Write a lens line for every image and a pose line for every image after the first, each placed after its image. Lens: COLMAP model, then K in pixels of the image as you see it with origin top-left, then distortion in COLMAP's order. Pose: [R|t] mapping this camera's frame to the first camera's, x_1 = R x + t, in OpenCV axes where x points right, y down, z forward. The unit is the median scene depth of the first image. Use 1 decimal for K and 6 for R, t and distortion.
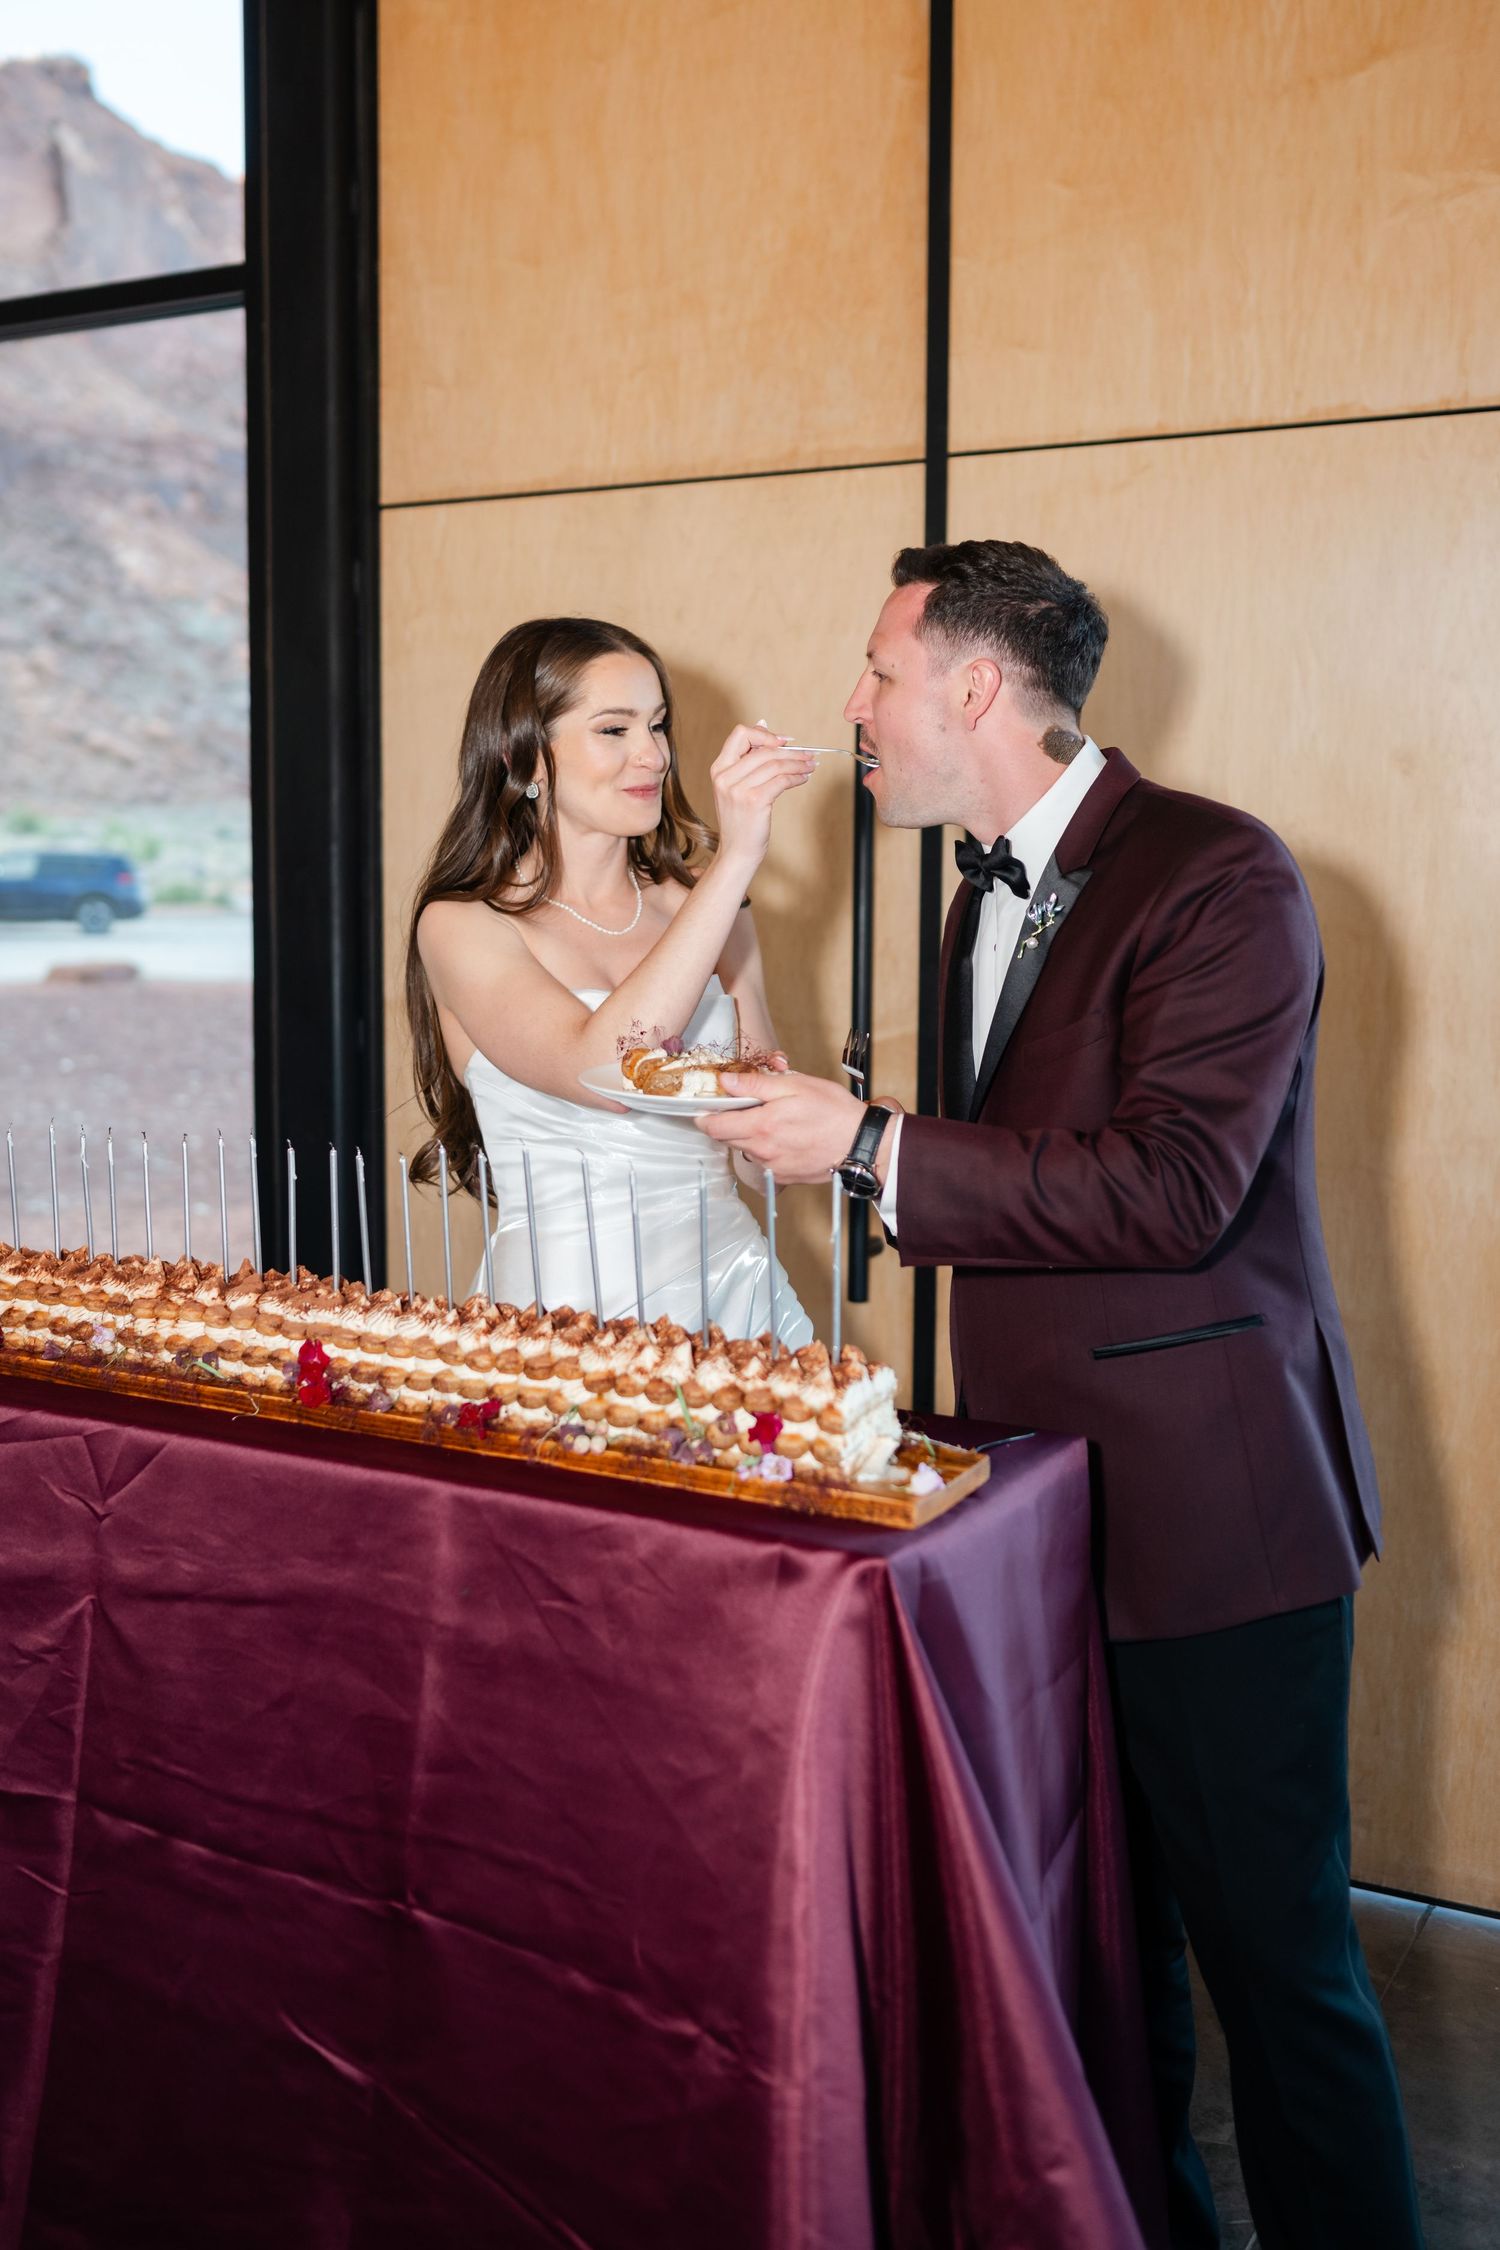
lens RADIAL K [[2167.7, 0, 750.0], [0, 2167.7, 1125.0], [0, 0, 1]] dist [-0.006937, 0.011671]
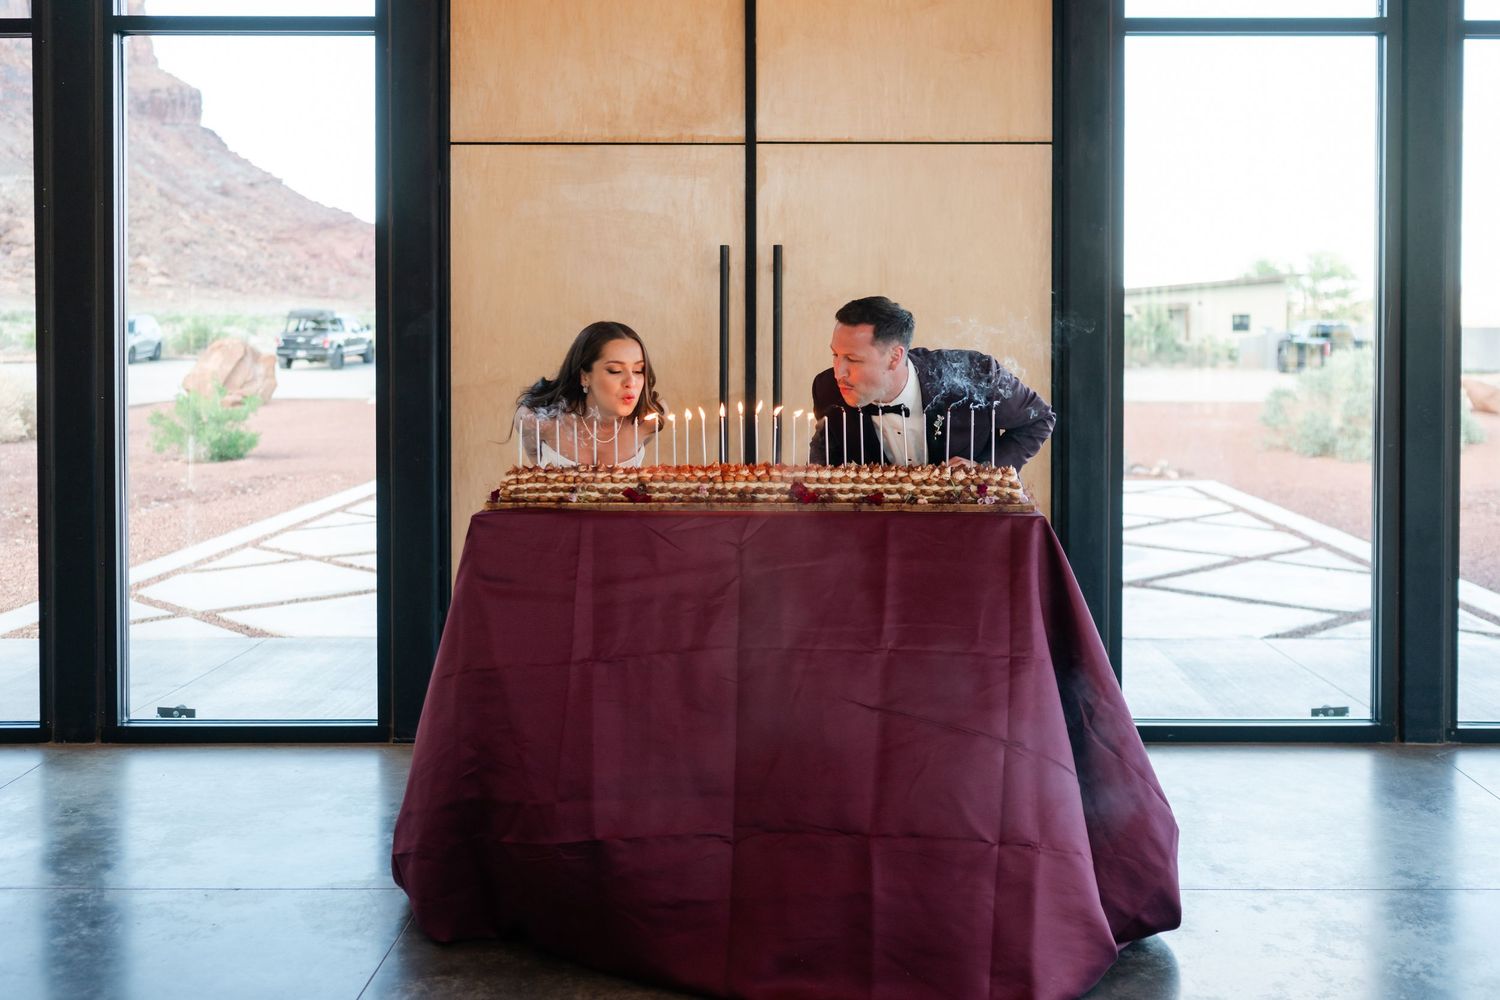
lens RADIAL K [[1445.2, 0, 771.6], [0, 1445.2, 510.8], [0, 0, 1]] dist [-0.006937, 0.011671]
pose [[0.882692, -0.066142, 0.465274, -1.113269], [0.061587, 0.997788, 0.025004, 0.086084], [-0.465899, 0.006584, 0.884813, -0.666694]]
